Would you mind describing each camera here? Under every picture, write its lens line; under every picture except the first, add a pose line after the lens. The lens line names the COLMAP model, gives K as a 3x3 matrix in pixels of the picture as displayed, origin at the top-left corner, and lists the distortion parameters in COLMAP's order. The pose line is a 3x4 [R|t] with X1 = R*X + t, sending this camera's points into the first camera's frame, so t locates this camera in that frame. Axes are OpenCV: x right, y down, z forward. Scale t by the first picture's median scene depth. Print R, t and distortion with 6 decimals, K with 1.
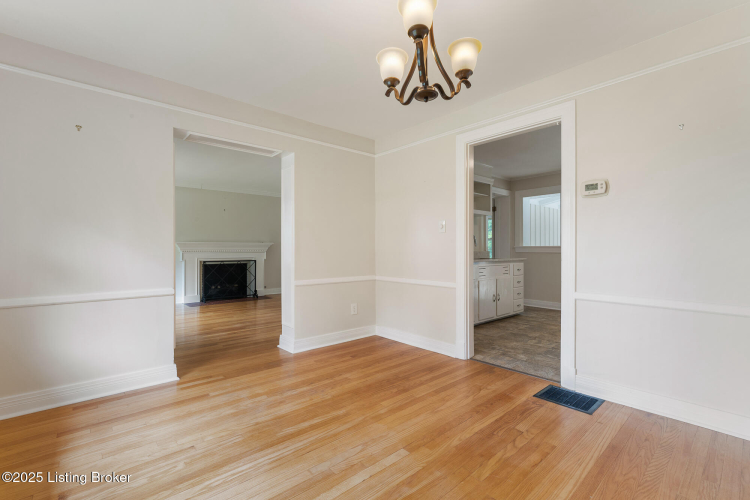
lens RADIAL K [[326.2, 0, 370.0], [0, 326.2, 246.0], [0, 0, 1]] dist [0.000237, 0.000201]
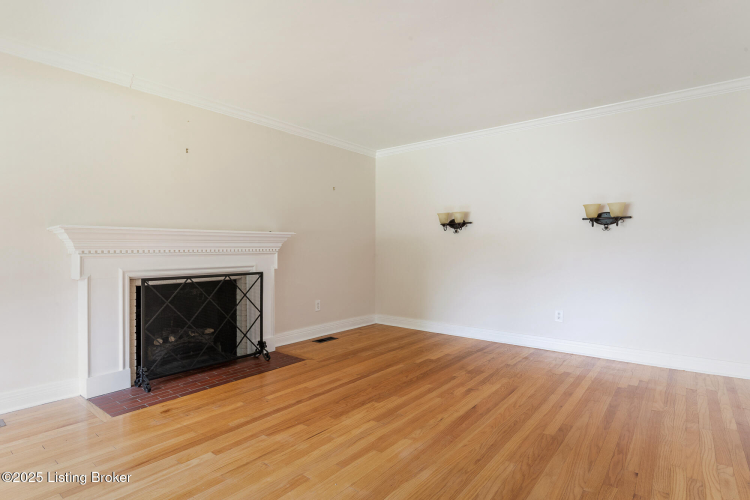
lens RADIAL K [[411.0, 0, 375.8], [0, 411.0, 249.6], [0, 0, 1]] dist [0.004790, -0.001731]
pose [[0.977403, 0.002748, 0.211368, -0.324273], [-0.006864, 0.999801, 0.018742, 0.002826], [-0.211275, -0.019769, 0.977227, 0.447543]]
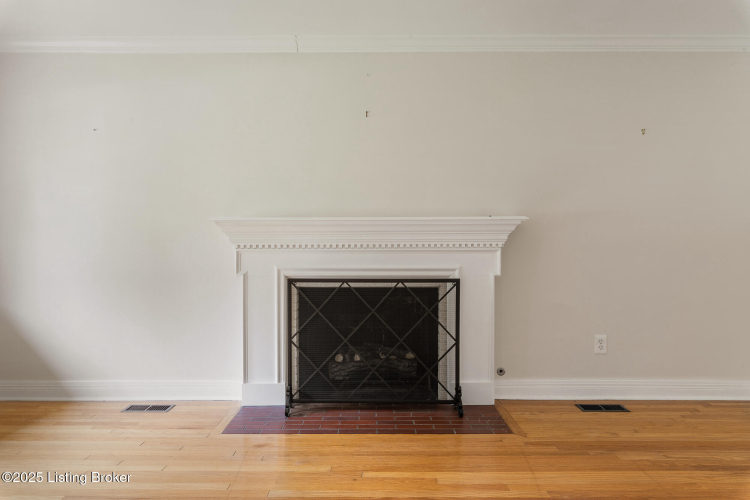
lens RADIAL K [[527.1, 0, 372.0], [0, 527.1, 251.8], [0, 0, 1]] dist [-0.007882, 0.006417]
pose [[0.757375, 0.016924, -0.652761, -0.115075], [0.007157, 0.999389, 0.034215, 0.004396], [0.652941, -0.030586, 0.756791, 0.623513]]
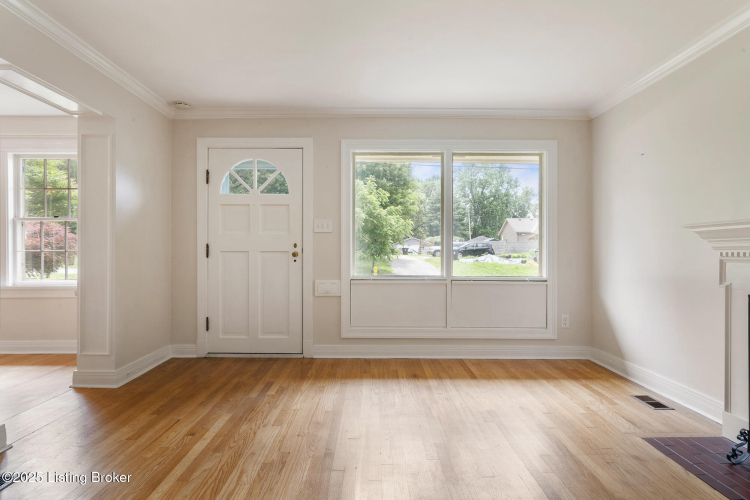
lens RADIAL K [[433.9, 0, 344.8], [0, 433.9, 247.7], [0, 0, 1]] dist [0.005921, -0.000178]
pose [[-0.651069, 0.002470, -0.759015, -0.054949], [0.011327, 0.999915, -0.006462, 0.008617], [0.758934, -0.012805, -0.651041, 0.907197]]
